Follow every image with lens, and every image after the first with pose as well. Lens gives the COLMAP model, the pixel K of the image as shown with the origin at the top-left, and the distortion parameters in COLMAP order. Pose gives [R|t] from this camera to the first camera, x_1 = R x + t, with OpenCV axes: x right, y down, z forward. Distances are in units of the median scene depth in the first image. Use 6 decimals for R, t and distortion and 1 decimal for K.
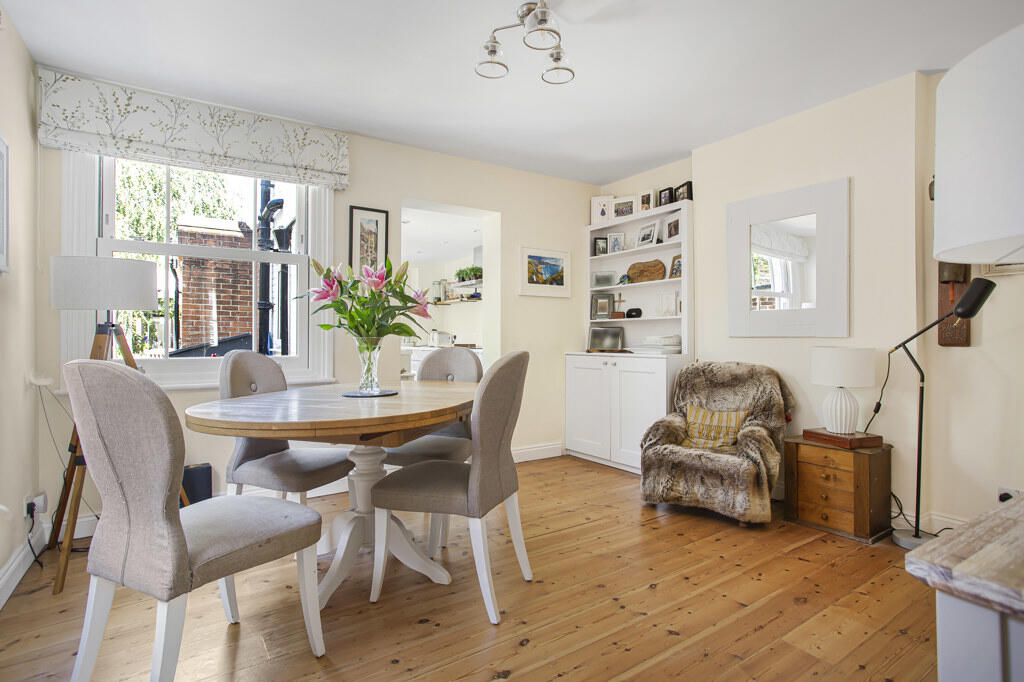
lens RADIAL K [[495.7, 0, 512.0], [0, 495.7, 341.0], [0, 0, 1]] dist [-0.001184, 0.000186]
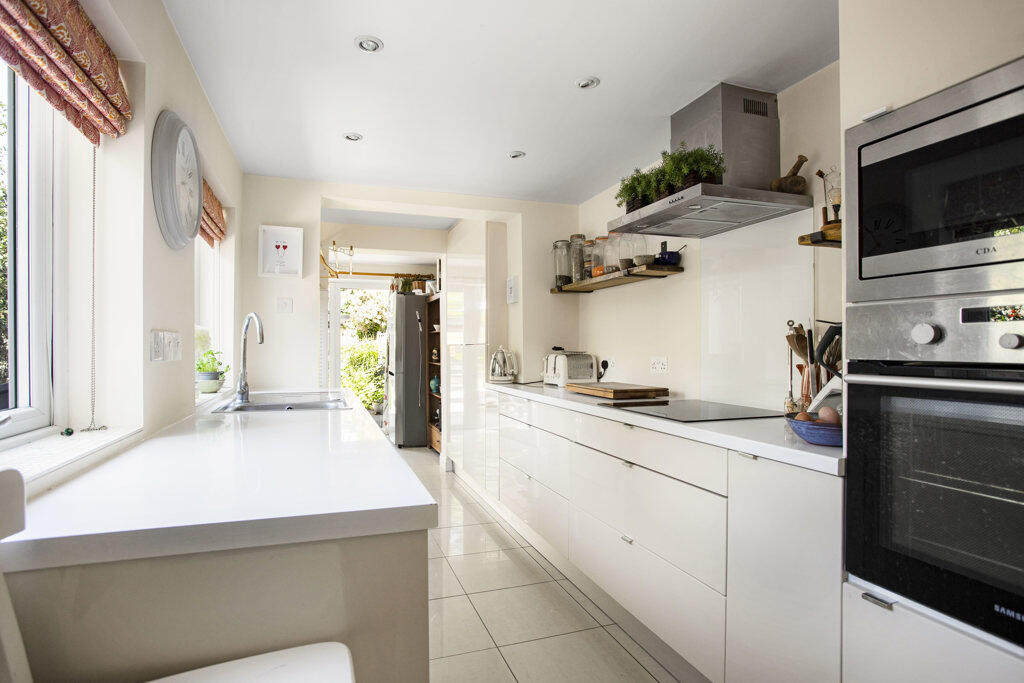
lens RADIAL K [[509.9, 0, 512.0], [0, 509.9, 341.5], [0, 0, 1]] dist [-0.067302, 0.033616]
pose [[0.967331, 0.001259, -0.253515, -0.139153], [-0.002682, 0.999983, -0.005266, -0.044569], [0.253503, 0.005774, 0.967317, 0.941311]]
